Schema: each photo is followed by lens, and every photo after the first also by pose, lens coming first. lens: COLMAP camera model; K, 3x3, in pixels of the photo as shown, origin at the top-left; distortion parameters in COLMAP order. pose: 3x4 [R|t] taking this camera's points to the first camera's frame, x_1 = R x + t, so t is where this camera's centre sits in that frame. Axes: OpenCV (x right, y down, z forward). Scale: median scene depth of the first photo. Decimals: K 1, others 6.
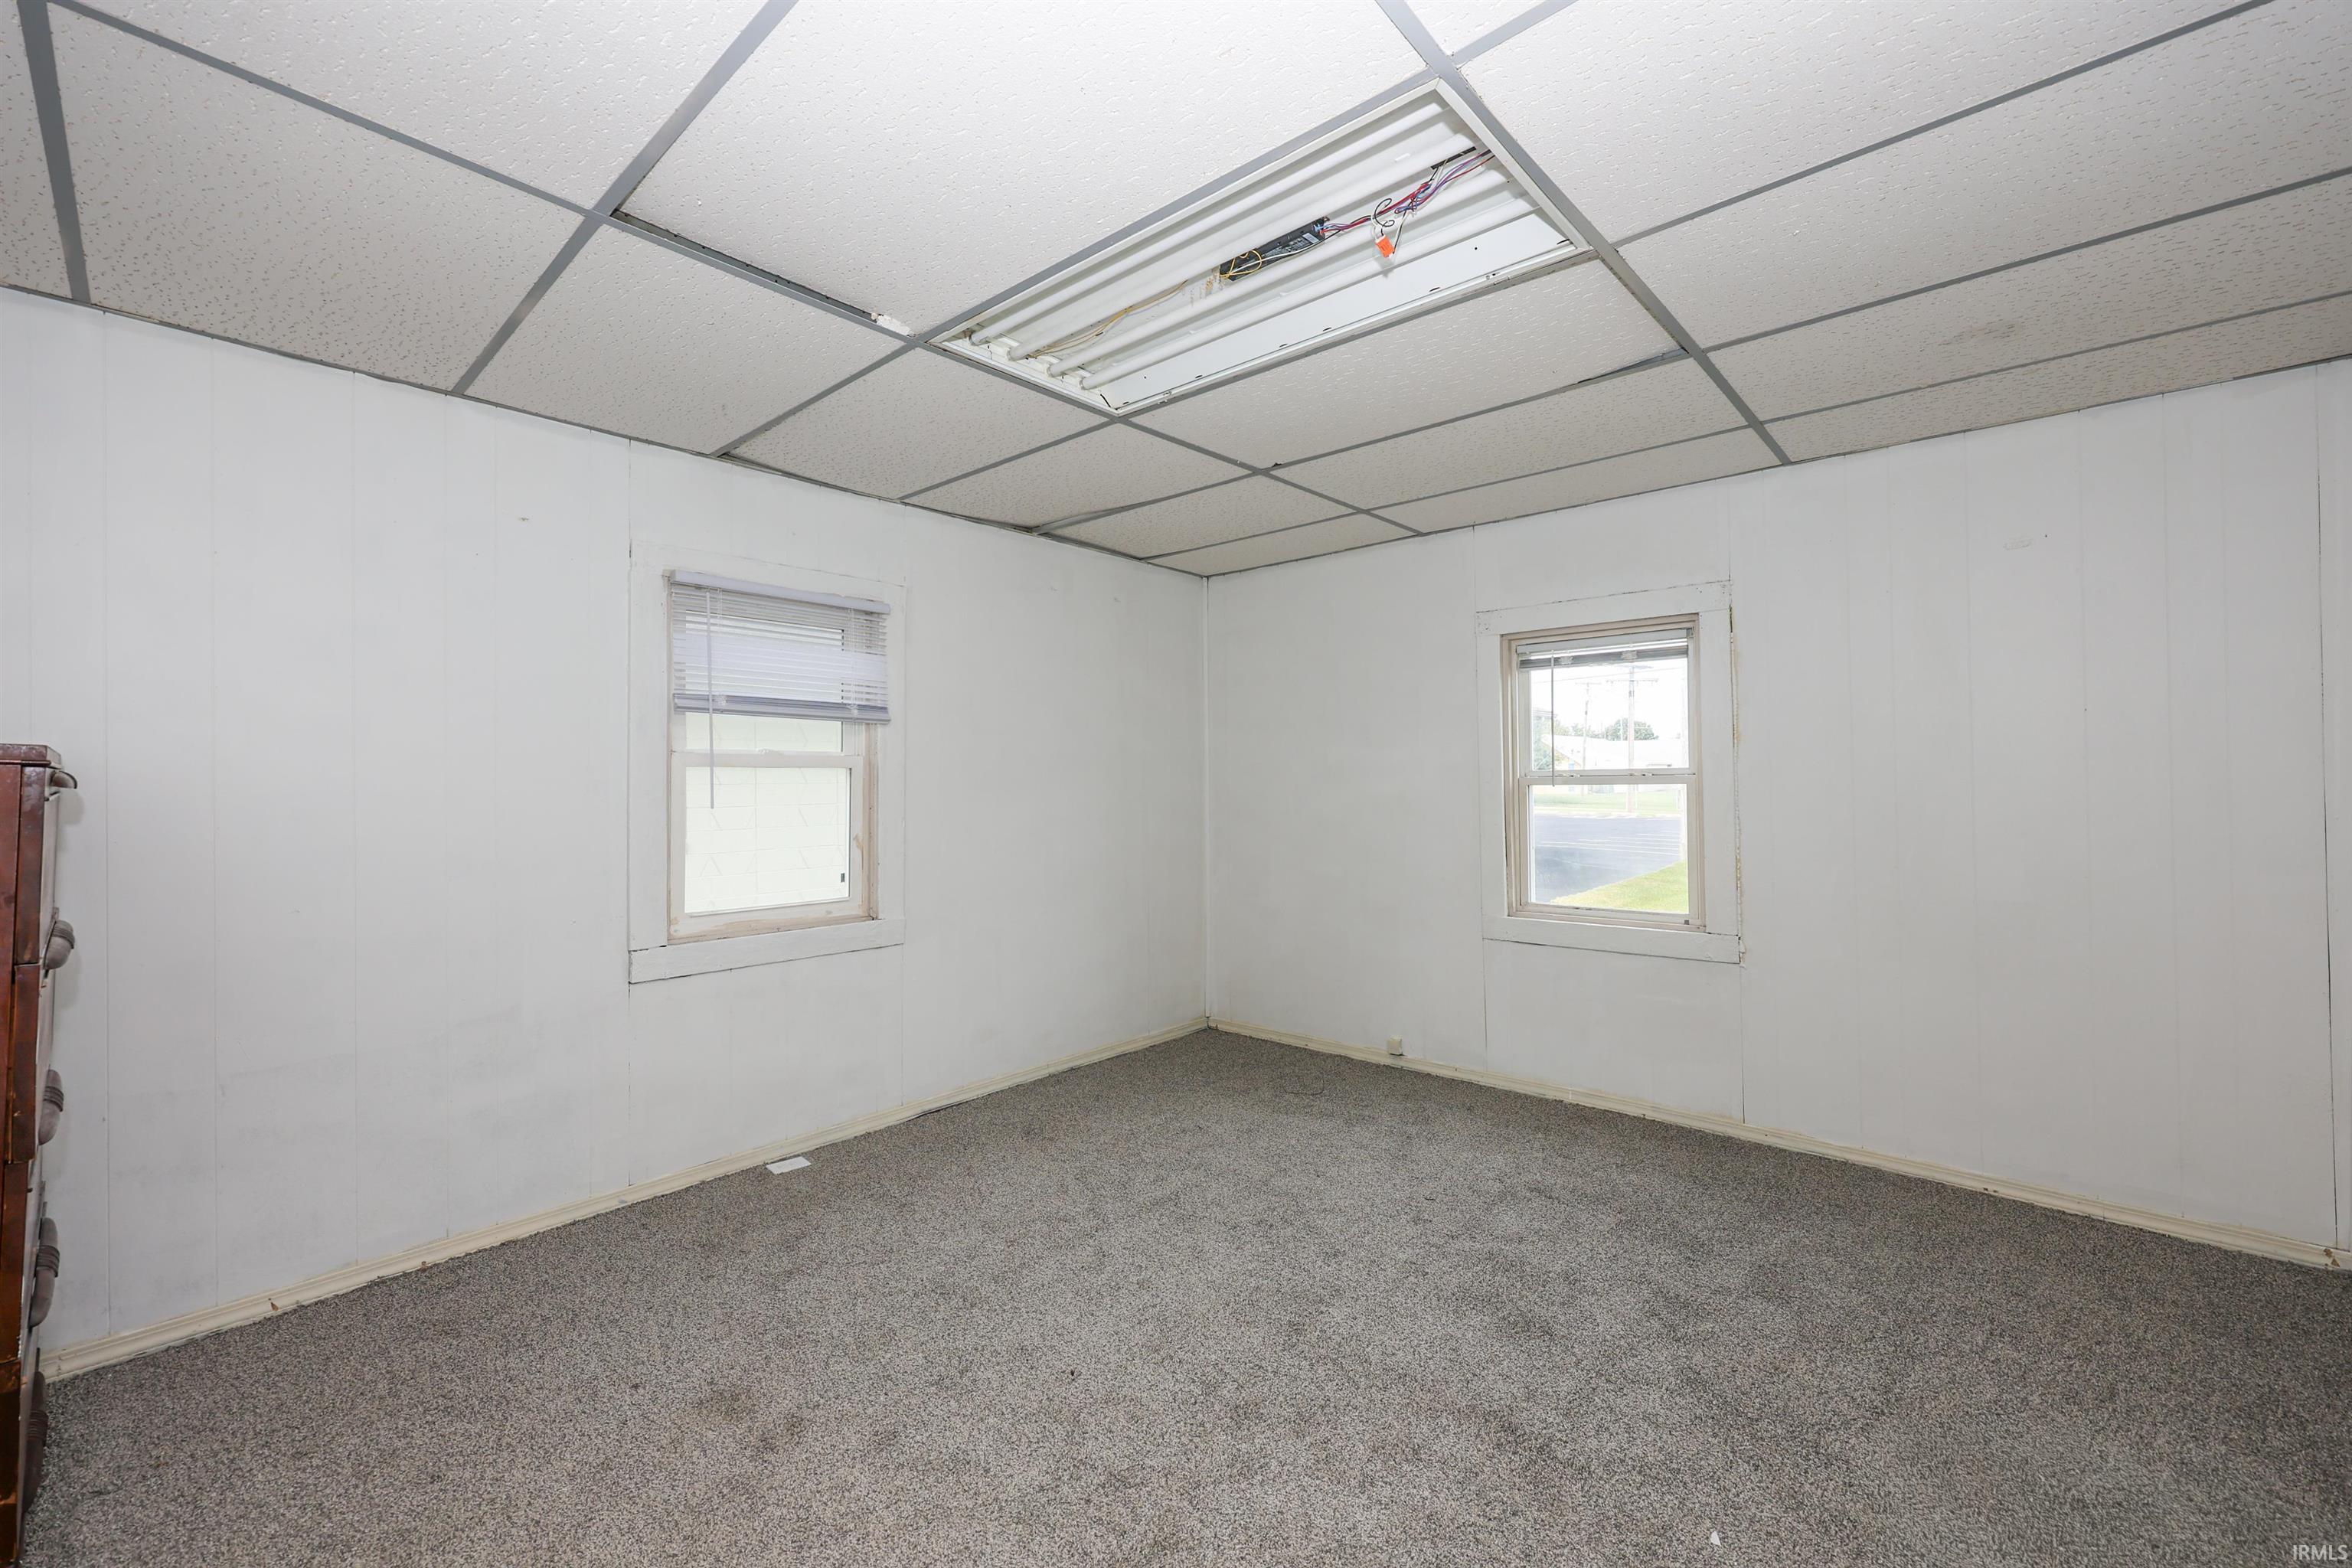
lens RADIAL K [[944.5, 0, 1178.5], [0, 944.5, 777.2], [0, 0, 1]] dist [-0.001409, 0.000062]
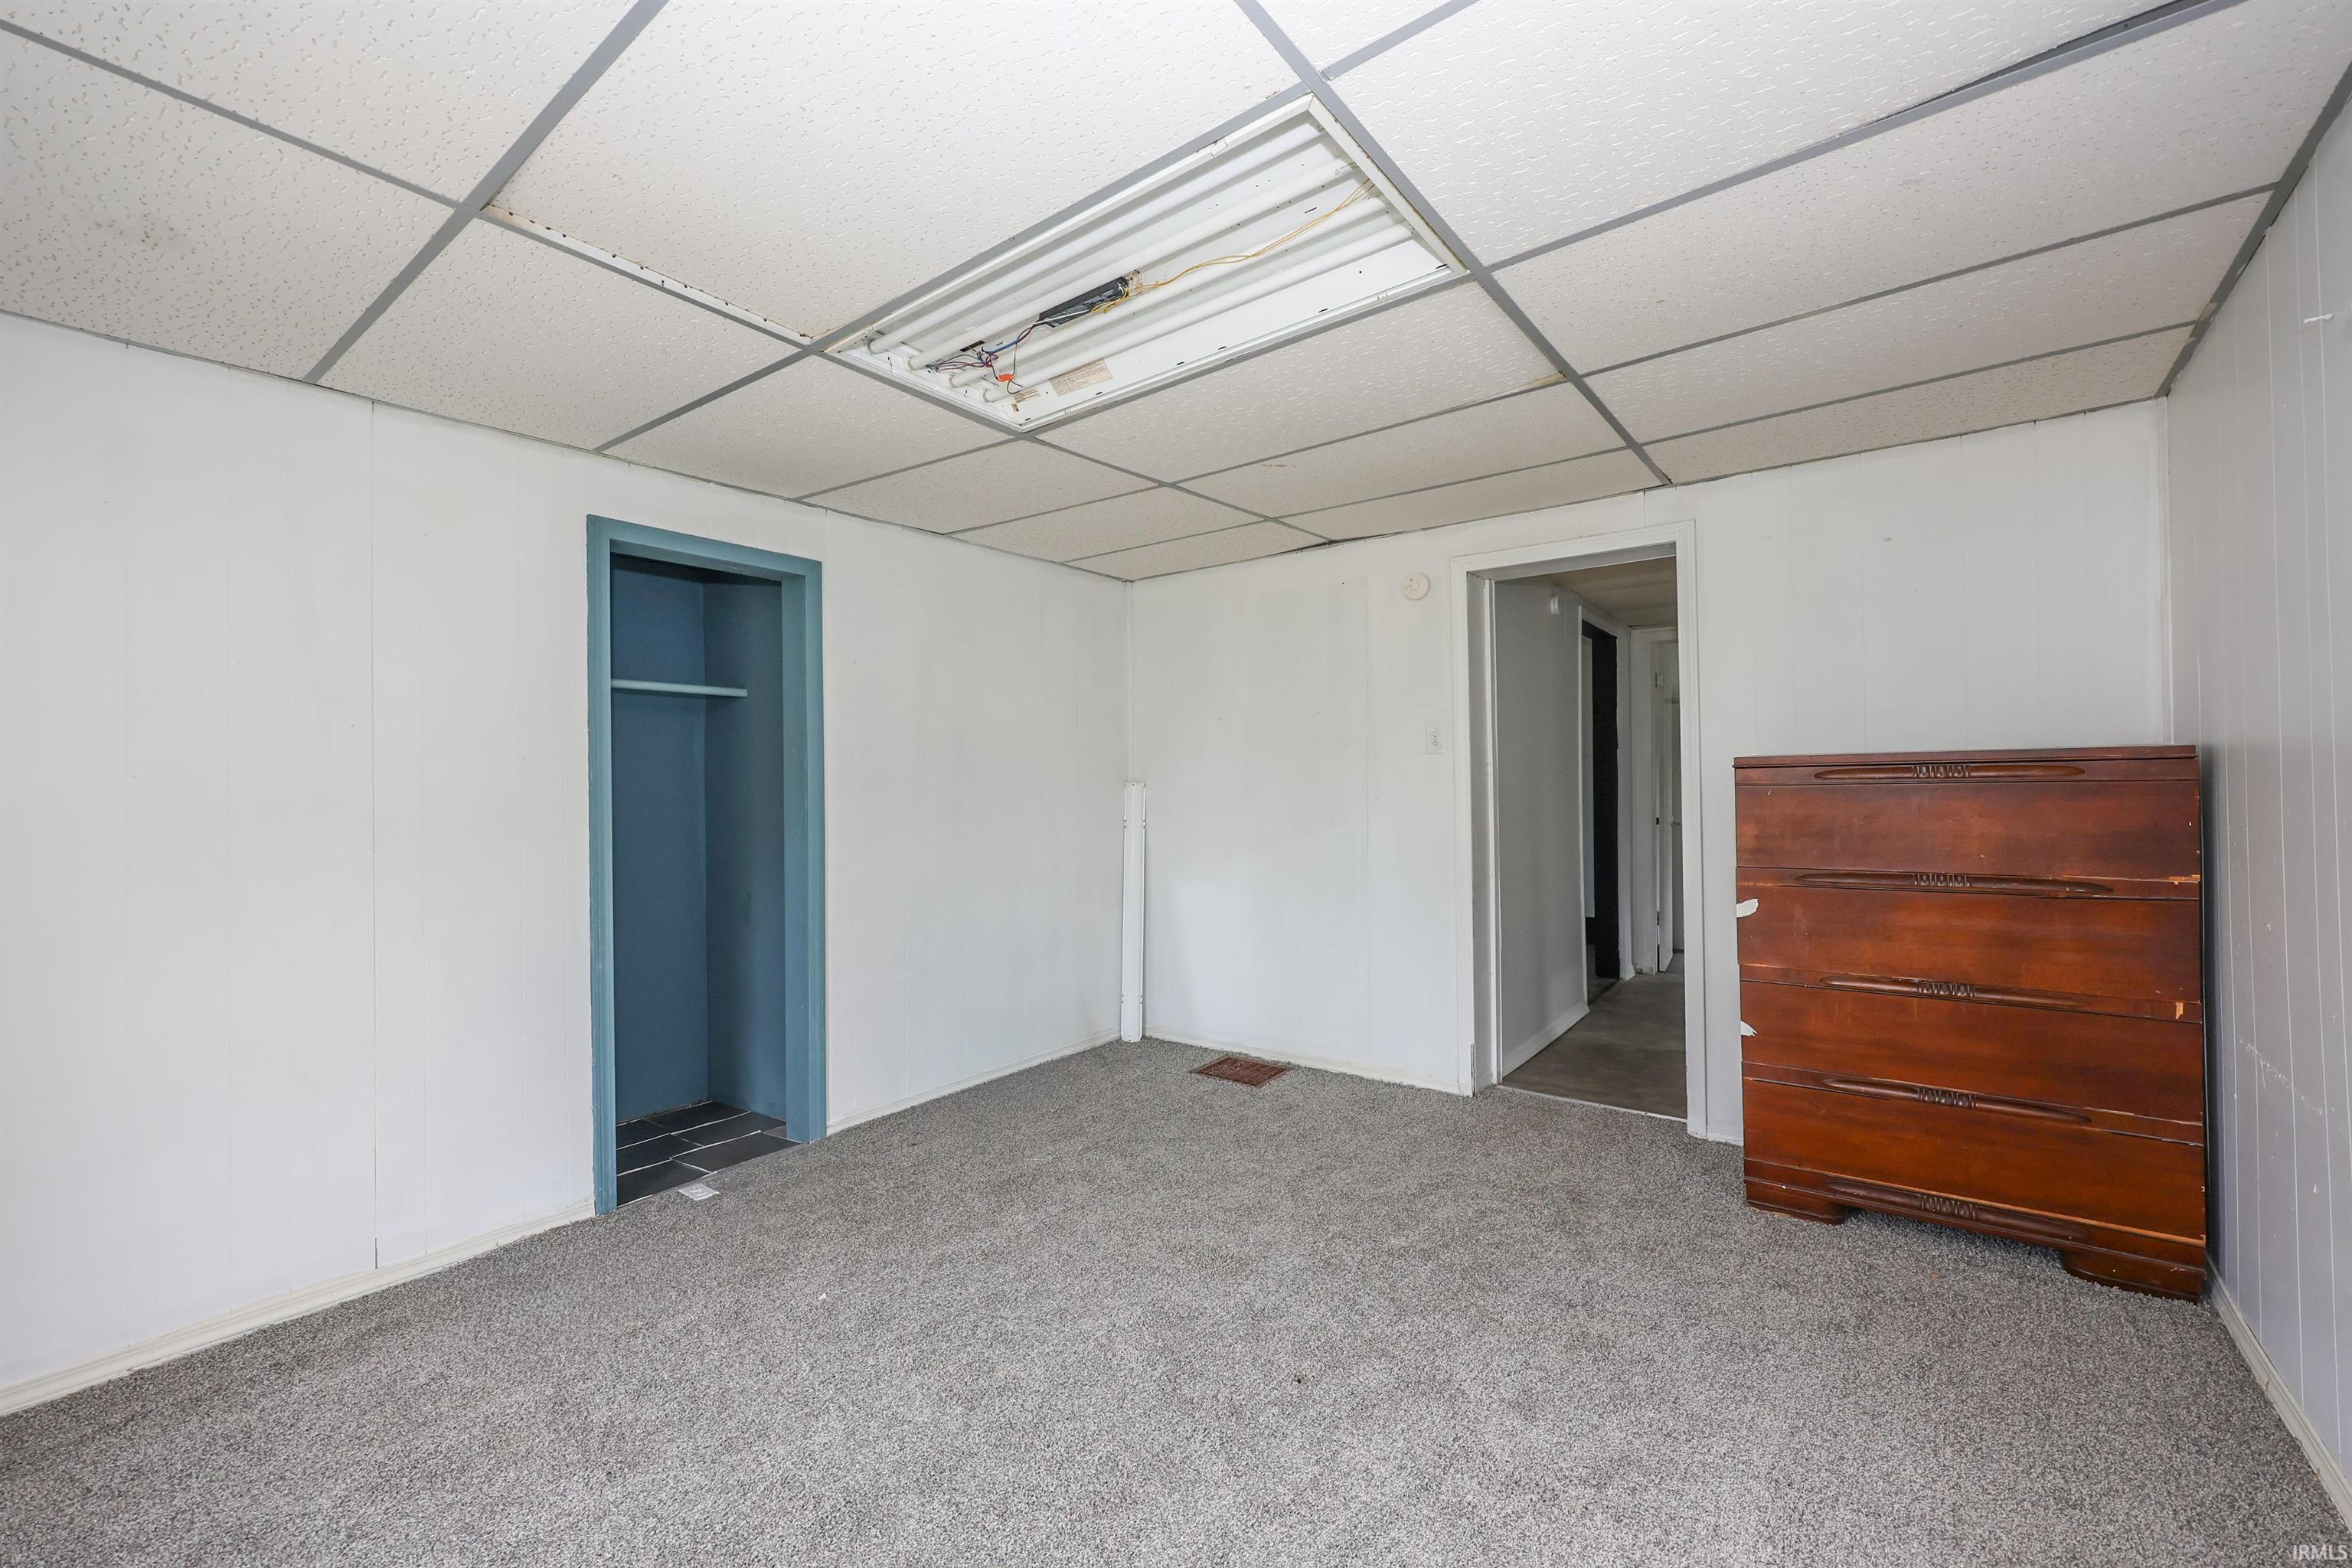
lens RADIAL K [[944.5, 0, 1170.8], [0, 944.5, 785.2], [0, 0, 1]] dist [-0.001409, 0.000062]
pose [[-0.996834, 0.020584, -0.076796, 0.057255], [0.021110, 0.999759, -0.006049, 0.003294], [0.076653, -0.007651, -0.997028, 1.261929]]
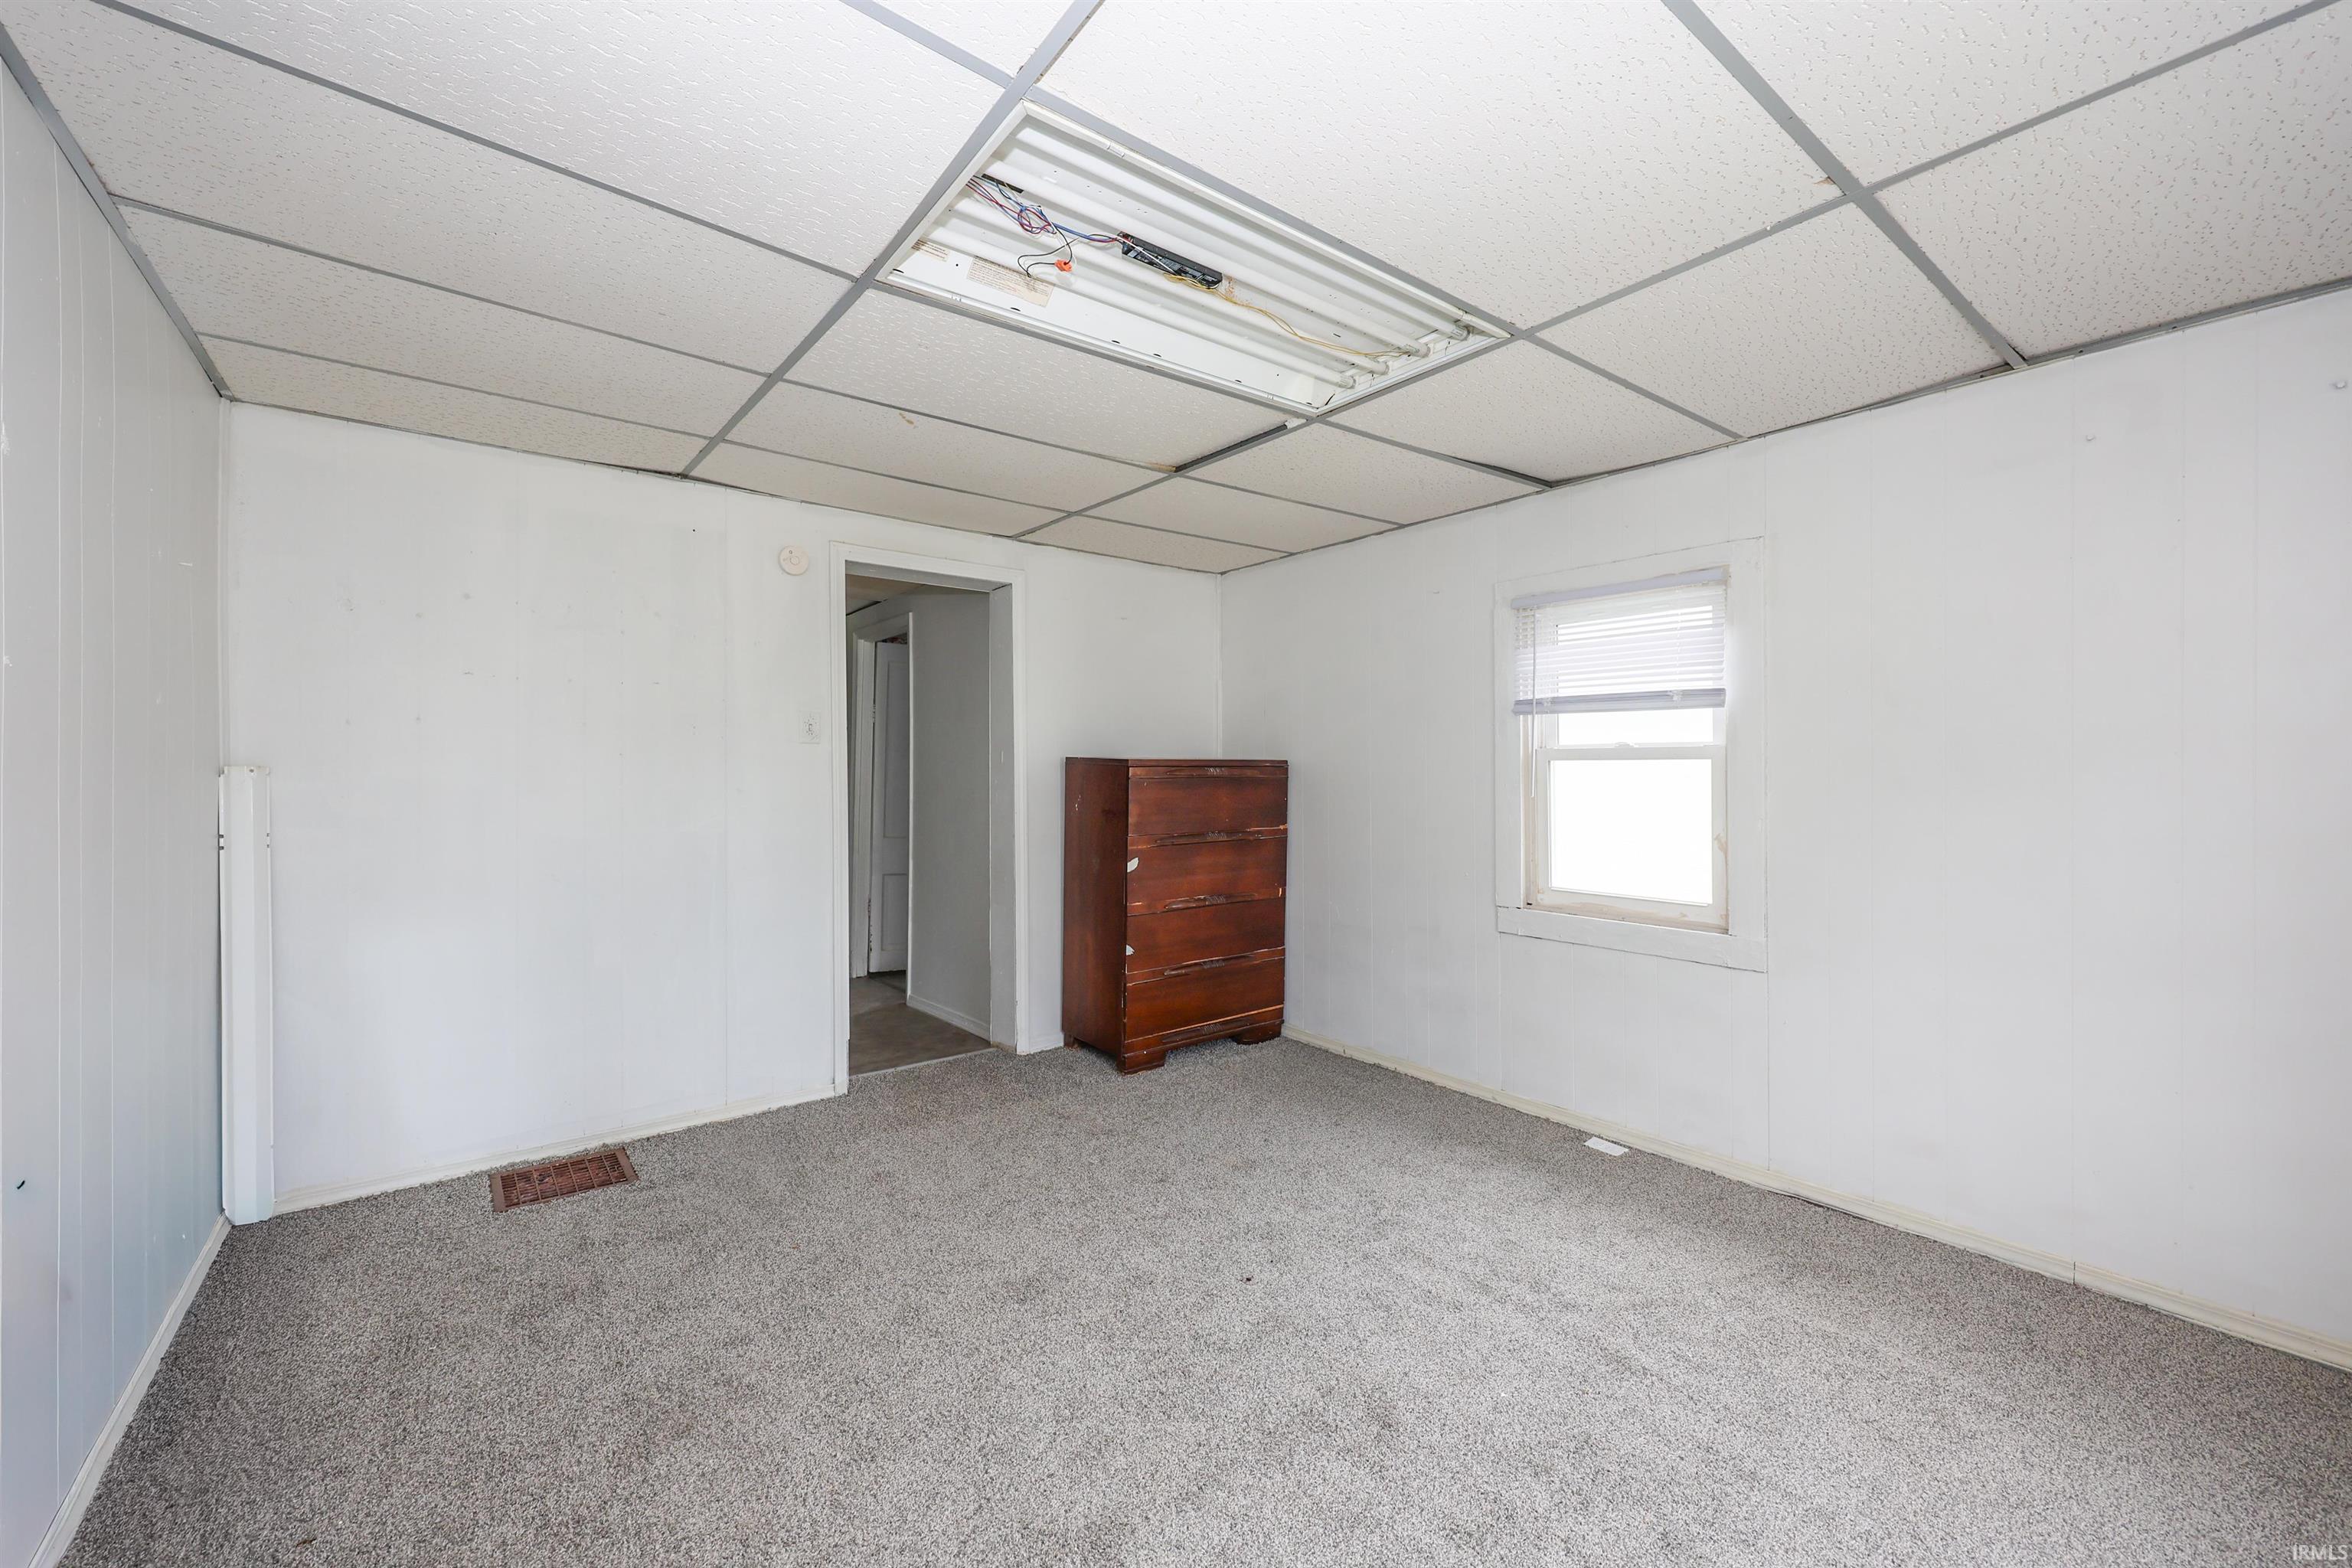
lens RADIAL K [[944.5, 0, 1174.3], [0, 944.5, 772.1], [0, 0, 1]] dist [-0.001409, 0.000062]
pose [[-0.175672, 0.008594, -0.984411, 0.672766], [0.006378, 0.999951, 0.007591, -0.008416], [0.984428, -0.004945, -0.175718, 0.711234]]
